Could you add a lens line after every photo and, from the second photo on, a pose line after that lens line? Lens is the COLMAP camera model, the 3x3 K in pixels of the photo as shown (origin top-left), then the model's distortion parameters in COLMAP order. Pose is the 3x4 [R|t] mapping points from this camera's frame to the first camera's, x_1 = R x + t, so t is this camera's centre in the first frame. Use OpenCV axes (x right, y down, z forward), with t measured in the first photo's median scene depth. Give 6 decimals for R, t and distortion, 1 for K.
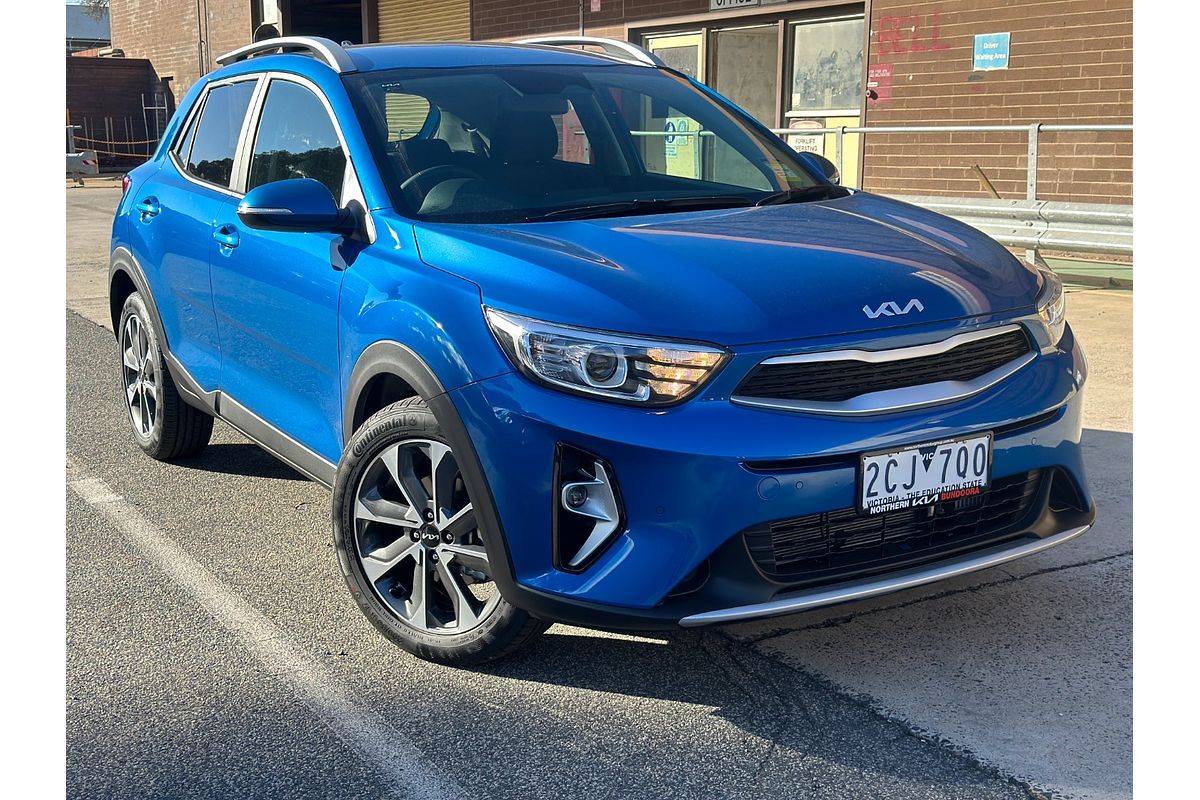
lens RADIAL K [[1510.2, 0, 600.0], [0, 1510.2, 400.0], [0, 0, 1]] dist [0.103593, -0.059249]
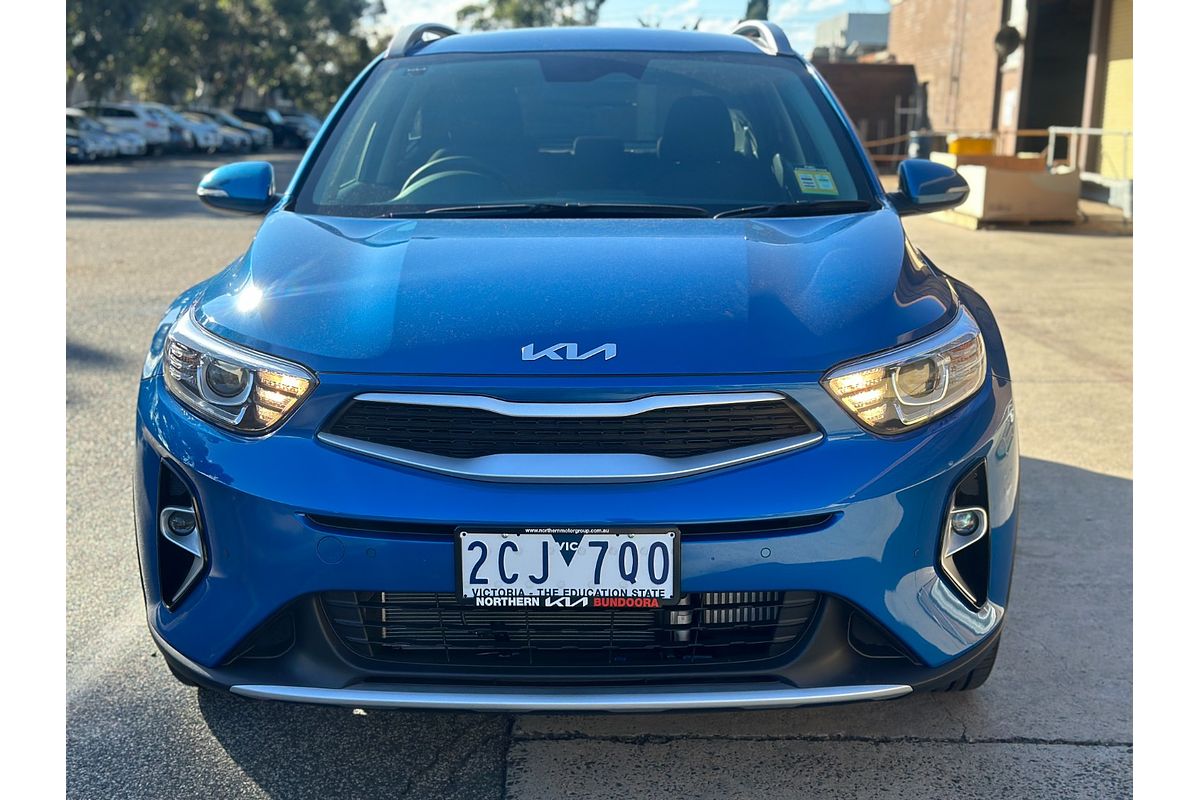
lens RADIAL K [[1510.2, 0, 600.0], [0, 1510.2, 400.0], [0, 0, 1]] dist [0.103593, -0.059249]
pose [[0.864658, 0.122380, -0.487227, 0.592831], [-0.124047, 0.991853, 0.028990, -0.060435], [0.486805, 0.035373, 0.872794, 0.333725]]
